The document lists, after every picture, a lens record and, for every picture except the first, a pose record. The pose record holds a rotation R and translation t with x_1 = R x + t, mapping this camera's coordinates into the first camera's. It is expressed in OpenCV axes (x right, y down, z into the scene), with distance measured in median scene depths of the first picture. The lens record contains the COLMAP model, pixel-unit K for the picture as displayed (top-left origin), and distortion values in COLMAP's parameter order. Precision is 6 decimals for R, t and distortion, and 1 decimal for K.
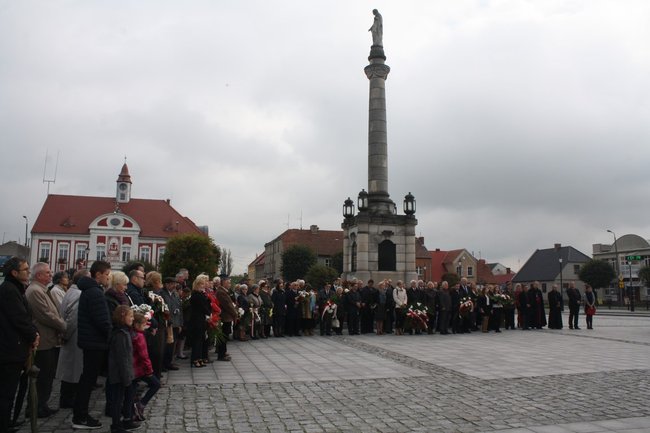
lens RADIAL K [[548.1, 0, 323.8], [0, 548.1, 218.9], [0, 0, 1]] dist [-0.110486, 0.001049]
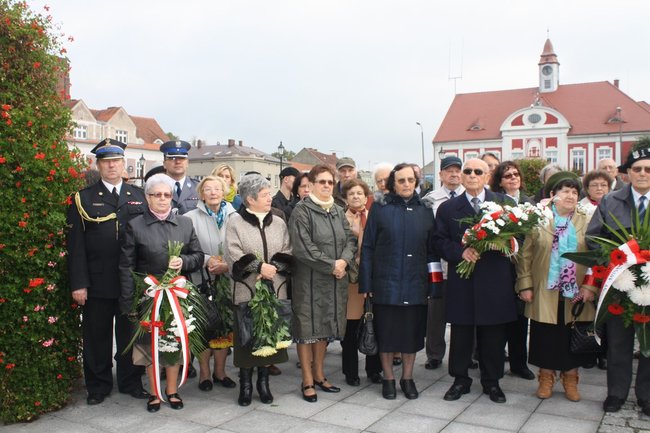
lens RADIAL K [[649.6, 0, 323.8], [0, 649.6, 215.3], [0, 0, 1]] dist [-0.062476, 0.000000]
pose [[0.718222, -0.008709, -0.695760, 0.019450], [0.105834, 0.989655, 0.096863, 0.020946], [0.687718, -0.143204, 0.711713, 0.154135]]
